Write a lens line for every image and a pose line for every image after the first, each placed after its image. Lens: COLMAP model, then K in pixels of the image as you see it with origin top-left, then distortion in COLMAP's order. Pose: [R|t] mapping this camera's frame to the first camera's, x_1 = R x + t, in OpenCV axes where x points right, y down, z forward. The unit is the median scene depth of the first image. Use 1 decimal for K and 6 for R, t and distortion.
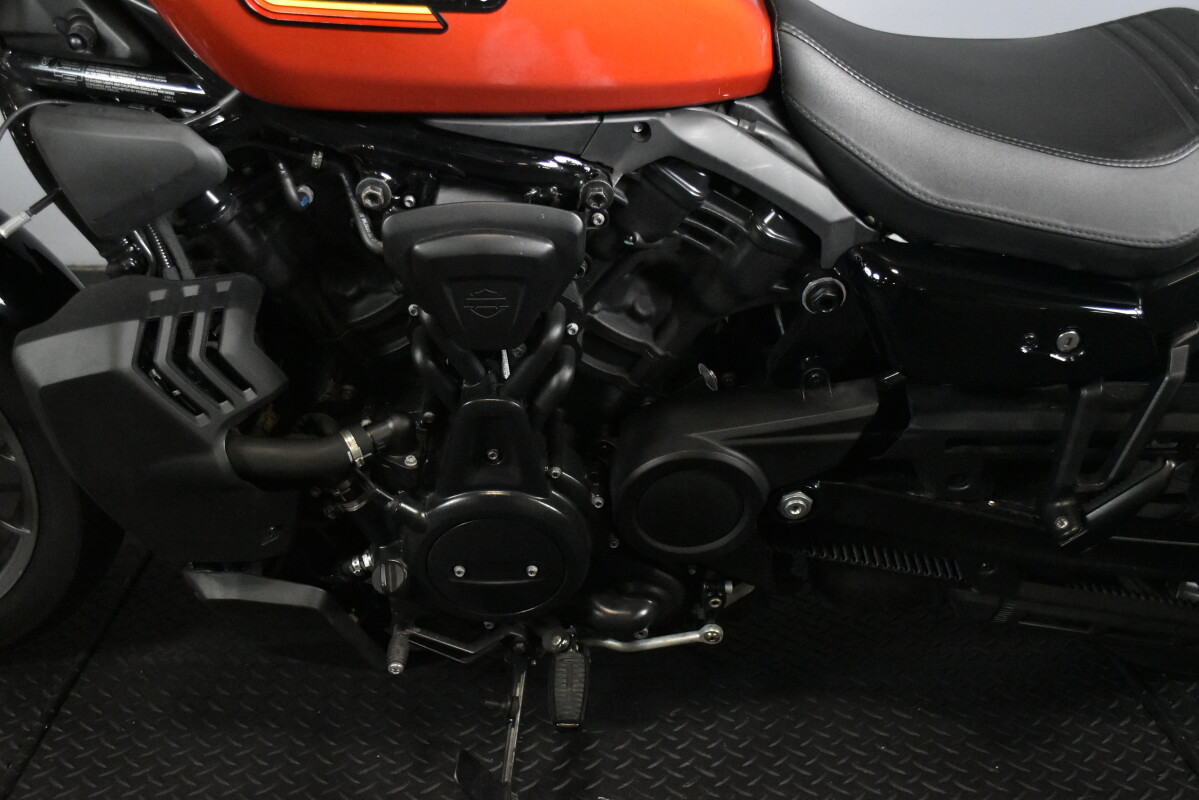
lens RADIAL K [[1191.8, 0, 599.5], [0, 1191.8, 400.0], [0, 0, 1]] dist [-0.014153, -0.000979]
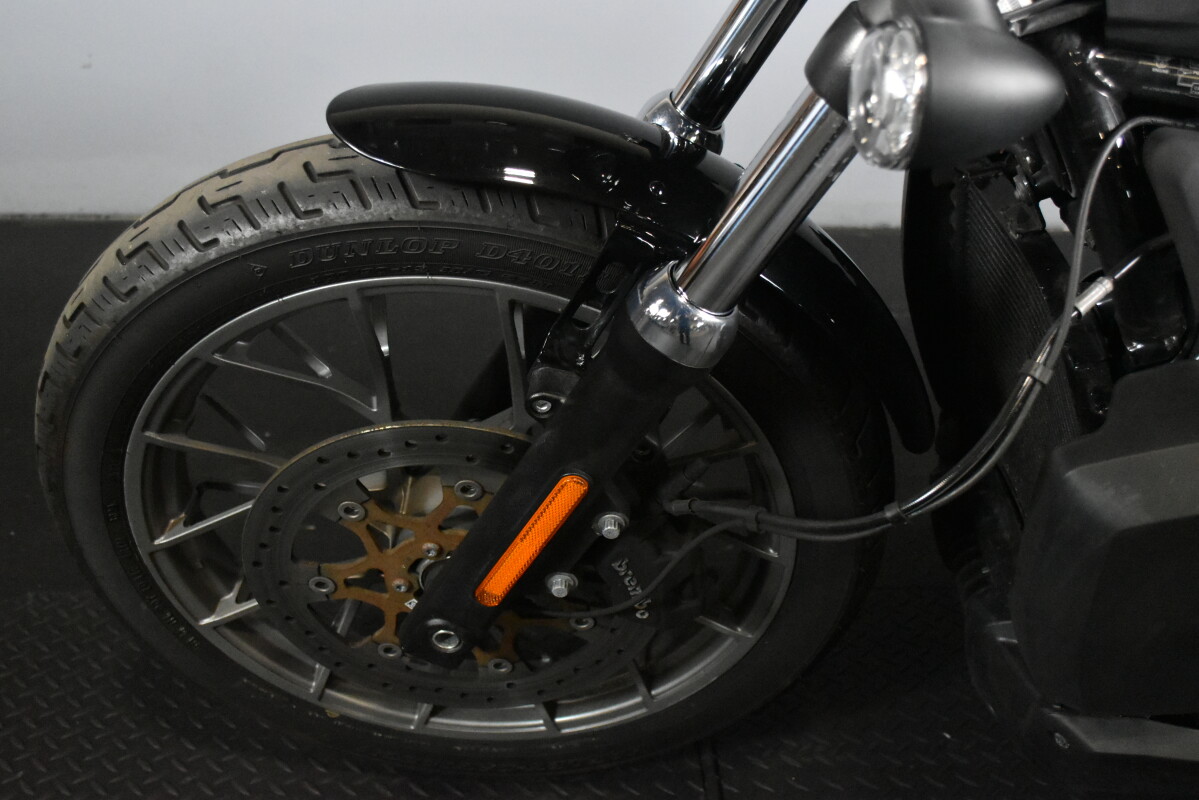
lens RADIAL K [[1191.8, 0, 599.5], [0, 1191.8, 400.0], [0, 0, 1]] dist [-0.014153, -0.000979]
pose [[0.999998, 0.001431, 0.001545, -0.729732], [-0.001533, 0.997685, 0.067981, -0.126186], [-0.001445, -0.067983, 0.997685, 0.281574]]
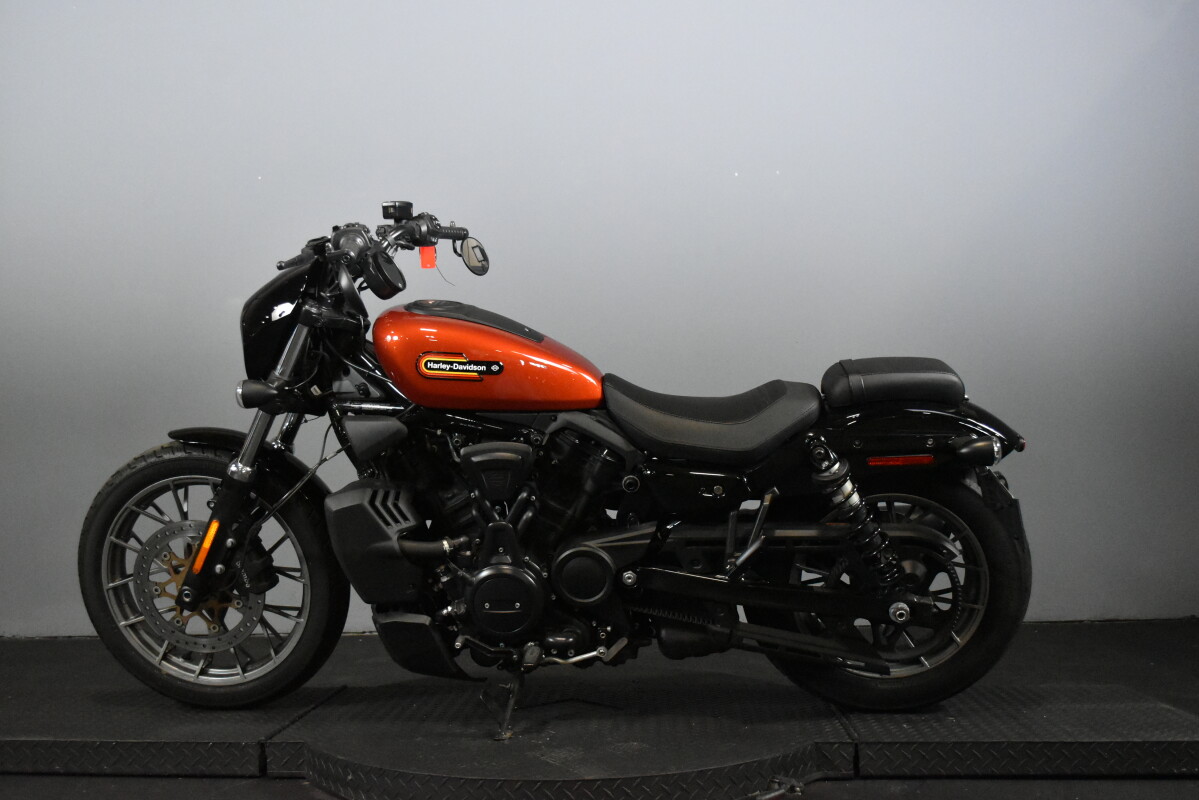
lens RADIAL K [[1191.8, 0, 599.5], [0, 1191.8, 400.0], [0, 0, 1]] dist [-0.014153, -0.000979]
pose [[0.993973, -0.035298, -0.103790, 0.401211], [-0.012814, 0.902850, -0.429764, 0.866826], [0.108876, 0.428504, 0.896956, -1.400650]]
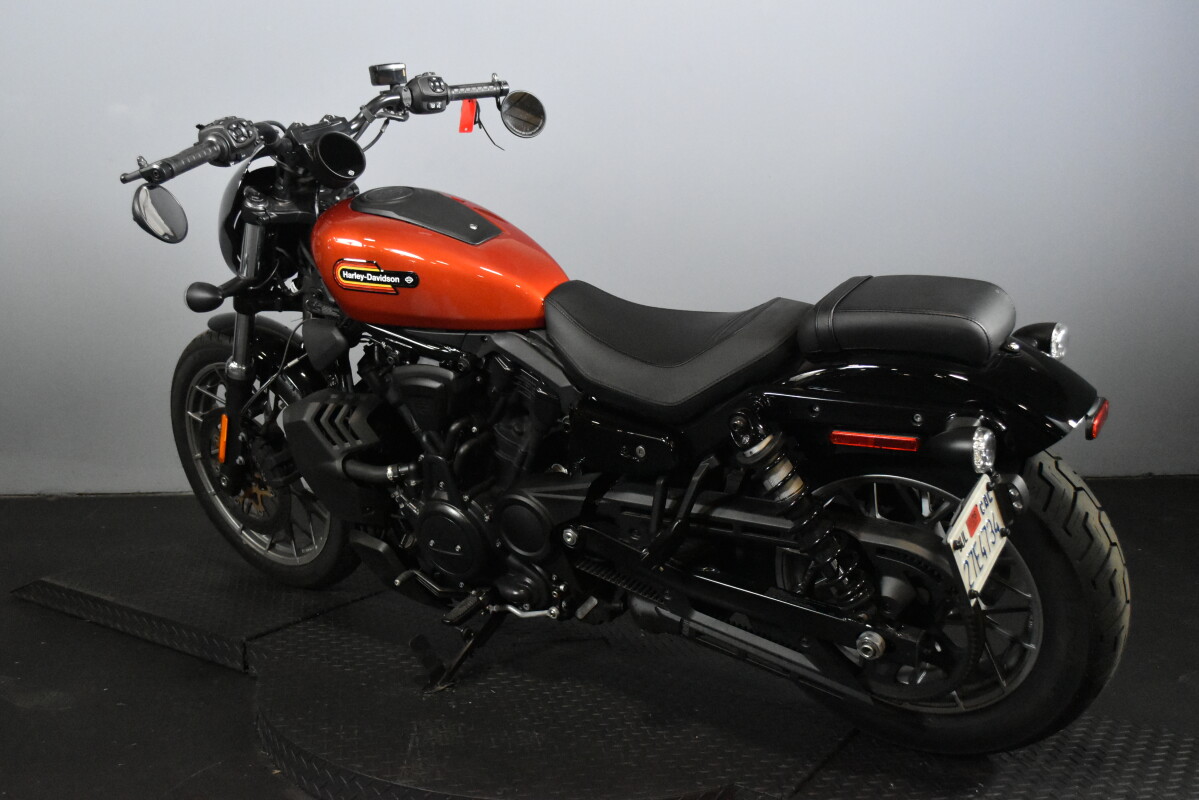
lens RADIAL K [[1191.8, 0, 599.5], [0, 1191.8, 400.0], [0, 0, 1]] dist [-0.014153, -0.000979]
pose [[0.812061, 0.077032, -0.578466, 1.448028], [-0.213791, 0.961606, -0.172070, 0.218918], [0.543001, 0.263402, 0.797351, -0.638375]]
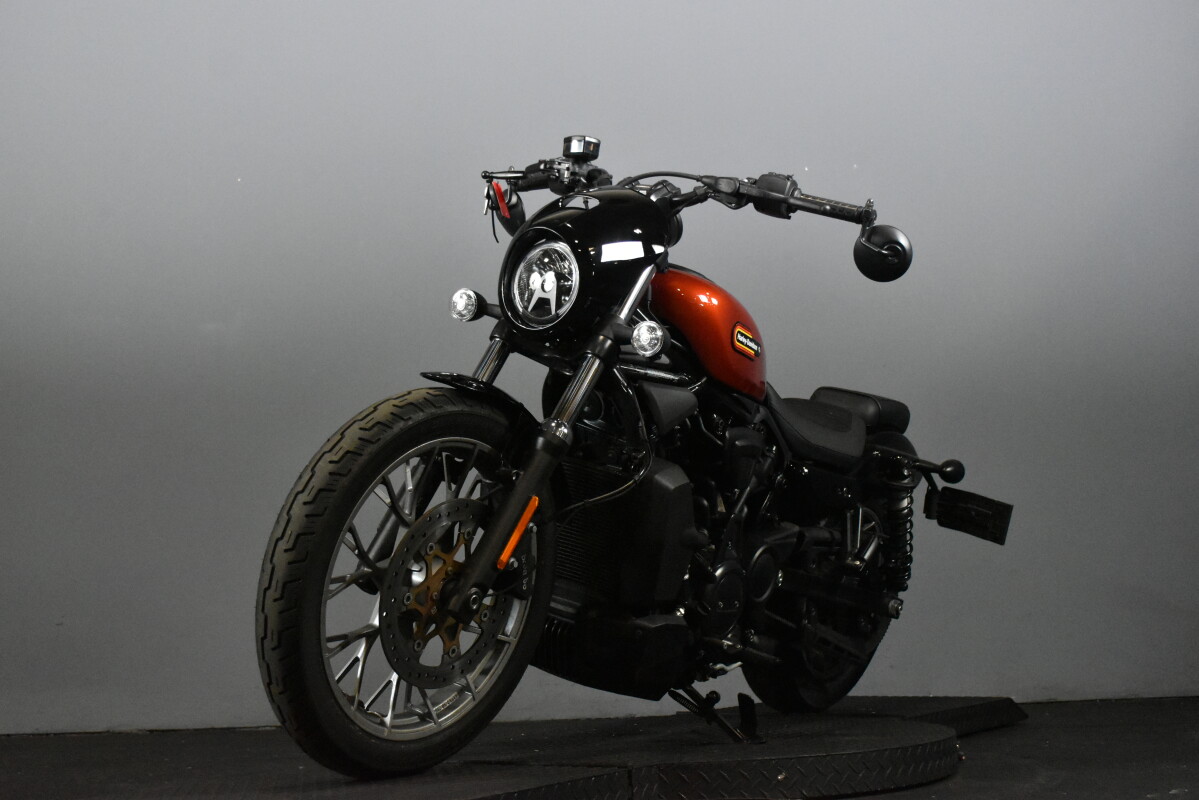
lens RADIAL K [[1656.0, 0, 599.5], [0, 1656.0, 400.0], [0, 0, 1]] dist [0.020560, 0.018538]
pose [[0.564354, 0.073775, 0.822230, -3.027980], [0.346893, 0.882606, -0.317289, 0.765136], [-0.749112, 0.464289, 0.472510, -0.479507]]
